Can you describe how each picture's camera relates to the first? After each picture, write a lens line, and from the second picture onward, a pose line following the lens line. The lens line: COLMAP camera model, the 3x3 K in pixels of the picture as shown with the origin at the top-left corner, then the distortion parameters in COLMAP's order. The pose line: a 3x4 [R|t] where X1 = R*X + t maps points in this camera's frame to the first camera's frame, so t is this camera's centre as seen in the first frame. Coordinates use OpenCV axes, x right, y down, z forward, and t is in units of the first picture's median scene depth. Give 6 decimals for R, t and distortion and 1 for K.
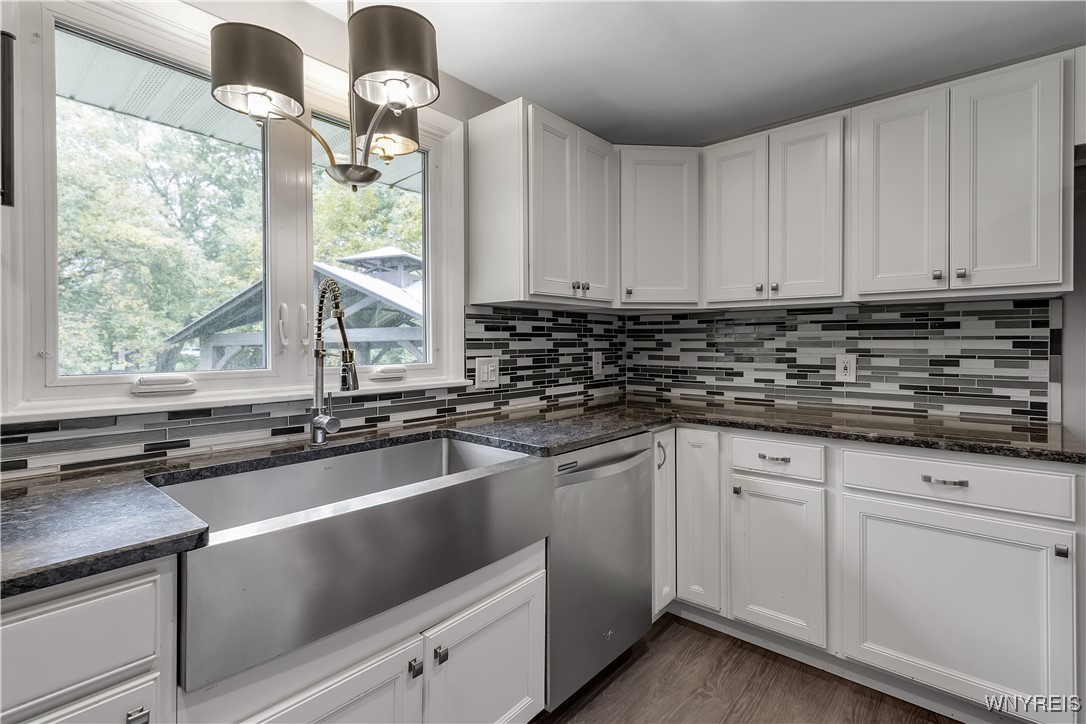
lens RADIAL K [[507.3, 0, 551.5], [0, 507.3, 342.0], [0, 0, 1]] dist [0.000692, 0.000122]
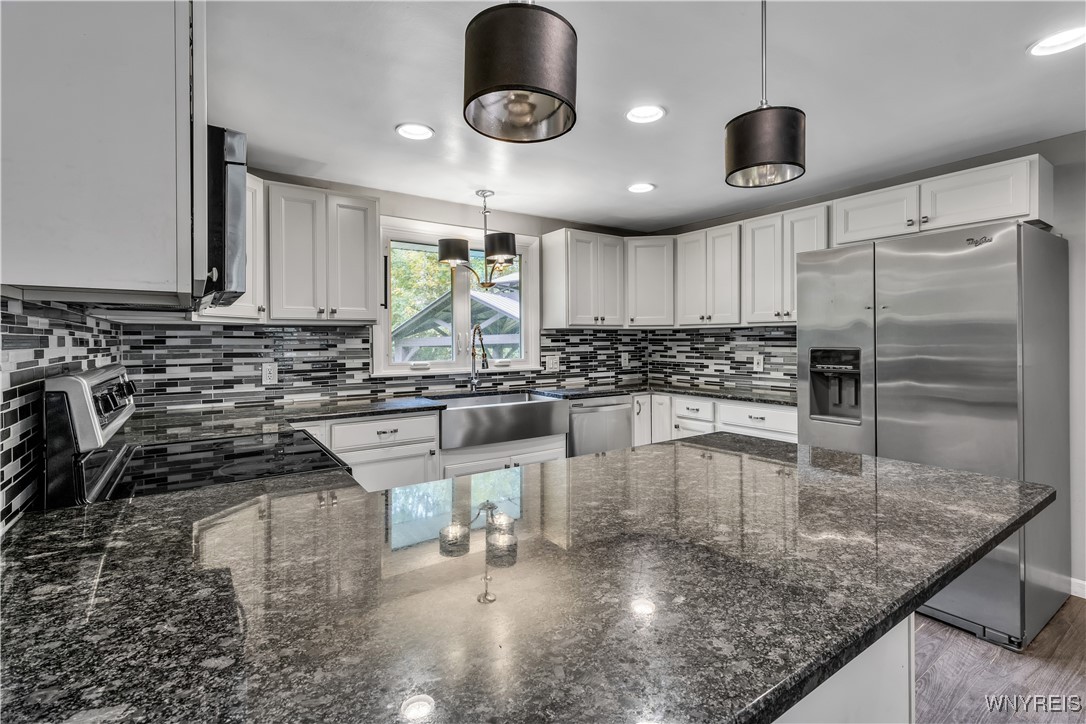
lens RADIAL K [[507.3, 0, 551.5], [0, 507.3, 342.0], [0, 0, 1]] dist [0.000692, 0.000122]
pose [[0.967036, -0.001517, -0.254636, 0.341461], [0.003036, 0.999980, 0.005572, -0.031462], [0.254623, -0.006162, 0.967021, -0.820625]]
